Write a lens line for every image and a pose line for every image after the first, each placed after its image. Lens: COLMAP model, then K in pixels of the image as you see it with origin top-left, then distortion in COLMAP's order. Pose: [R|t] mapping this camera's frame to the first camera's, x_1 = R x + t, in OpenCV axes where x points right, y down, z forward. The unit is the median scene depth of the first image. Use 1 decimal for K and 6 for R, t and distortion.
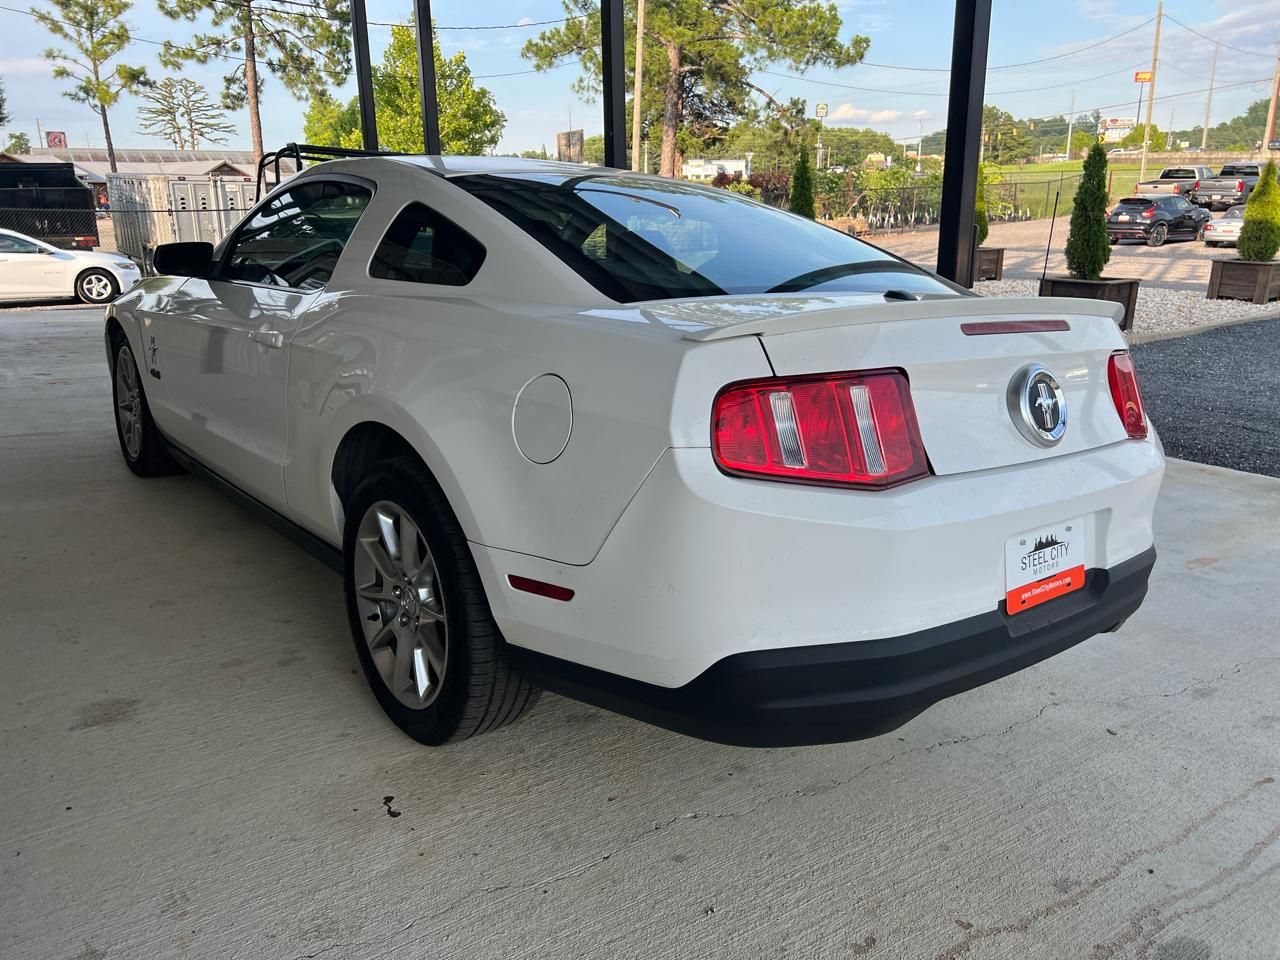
lens RADIAL K [[966.1, 0, 645.0], [0, 966.1, 478.1], [0, 0, 1]] dist [0.049604, -0.057566]
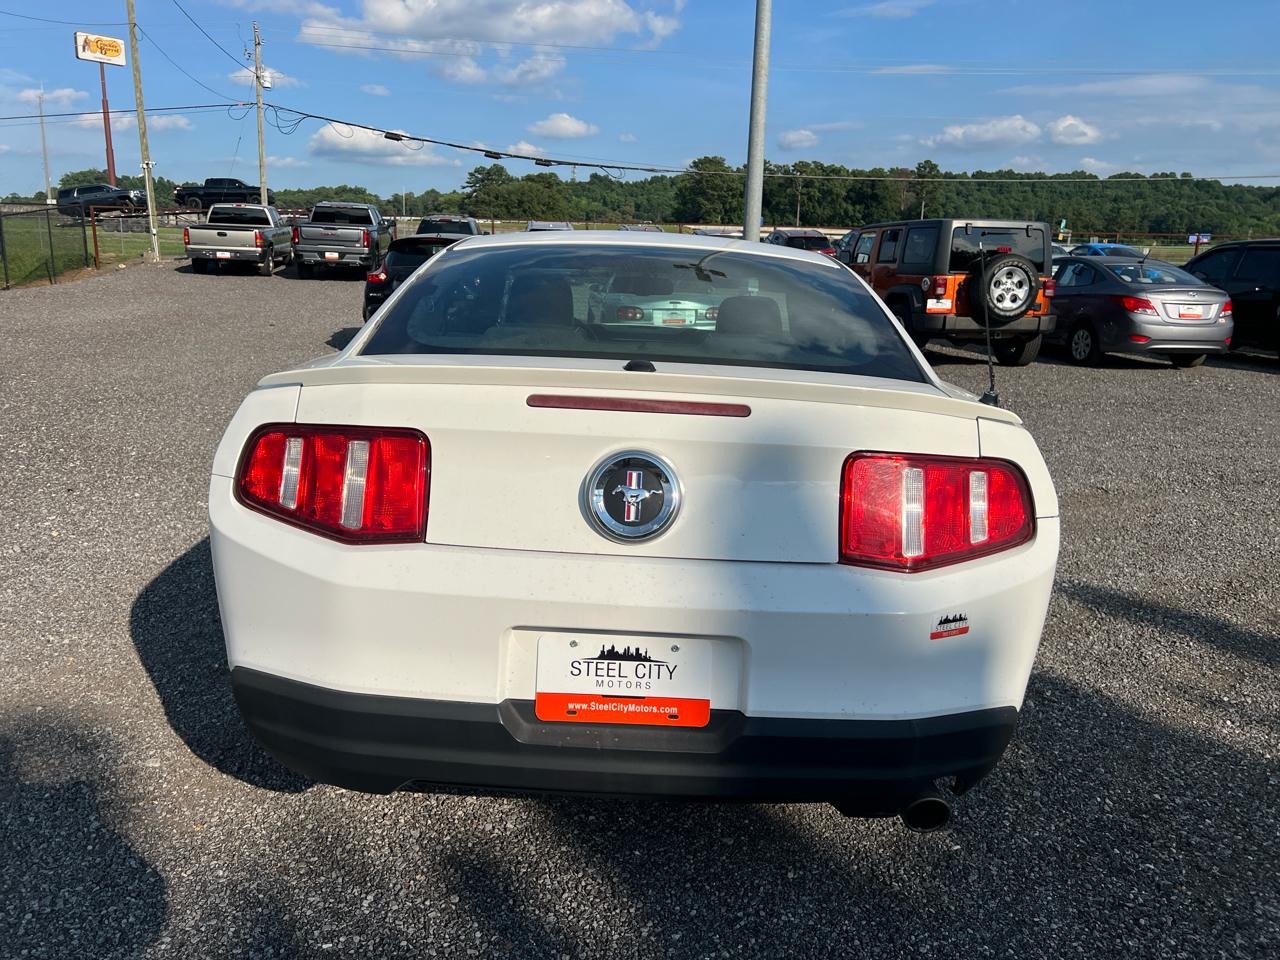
lens RADIAL K [[969.9, 0, 632.4], [0, 969.9, 474.1], [0, 0, 1]] dist [0.058218, -0.074807]
pose [[0.765547, 0.124135, -0.631291, 0.878856], [-0.167558, 0.985818, -0.009345, -0.078787], [0.621178, 0.112932, 0.775490, 0.298157]]
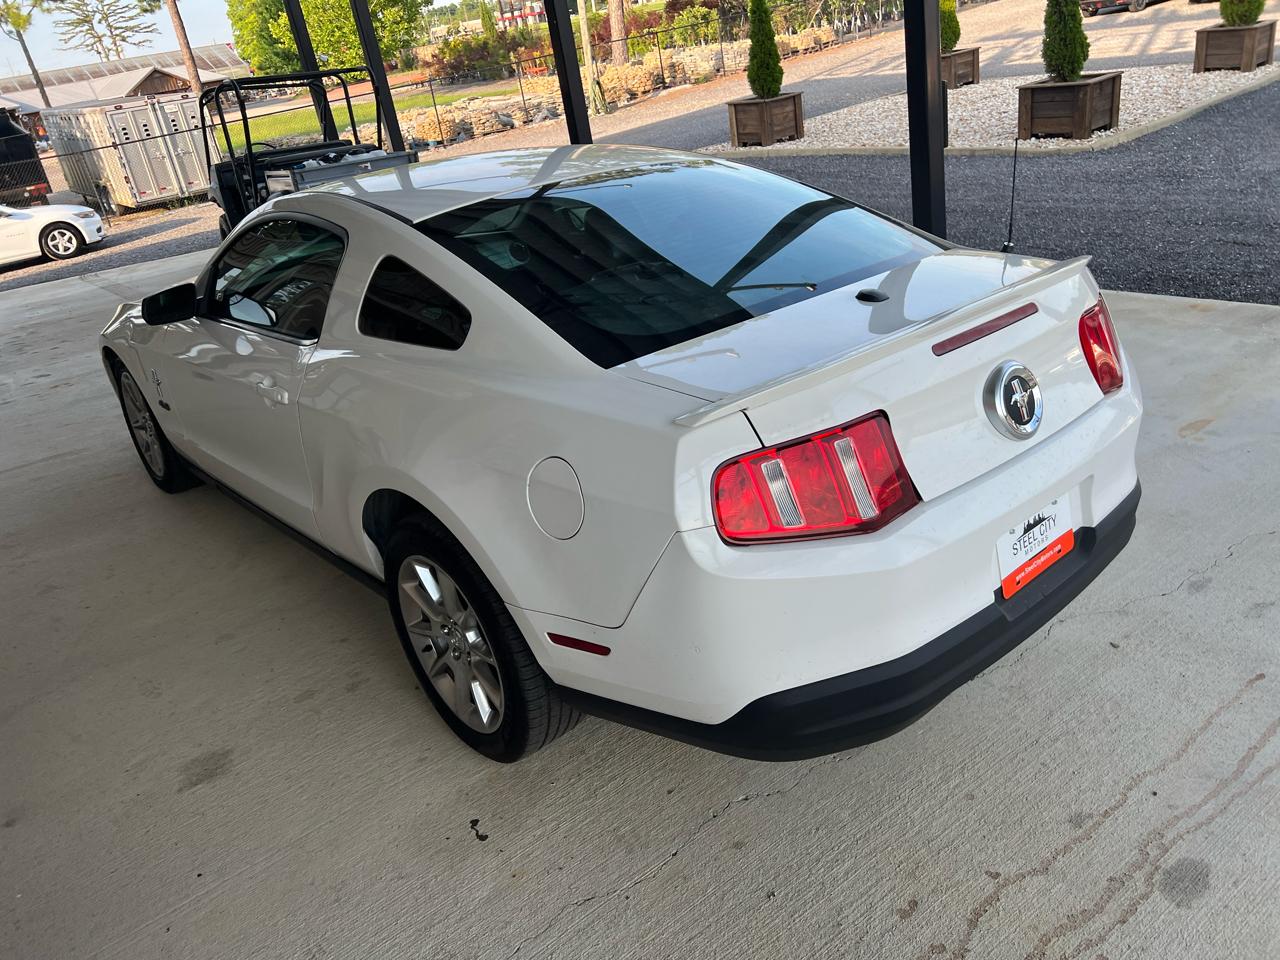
lens RADIAL K [[966.9, 0, 643.6], [0, 966.9, 473.0], [0, 0, 1]] dist [0.047768, -0.057120]
pose [[0.987909, -0.153509, -0.021703, 0.016106], [0.155029, 0.976822, 0.147599, -0.199616], [-0.001458, -0.149179, 0.988809, -0.052323]]
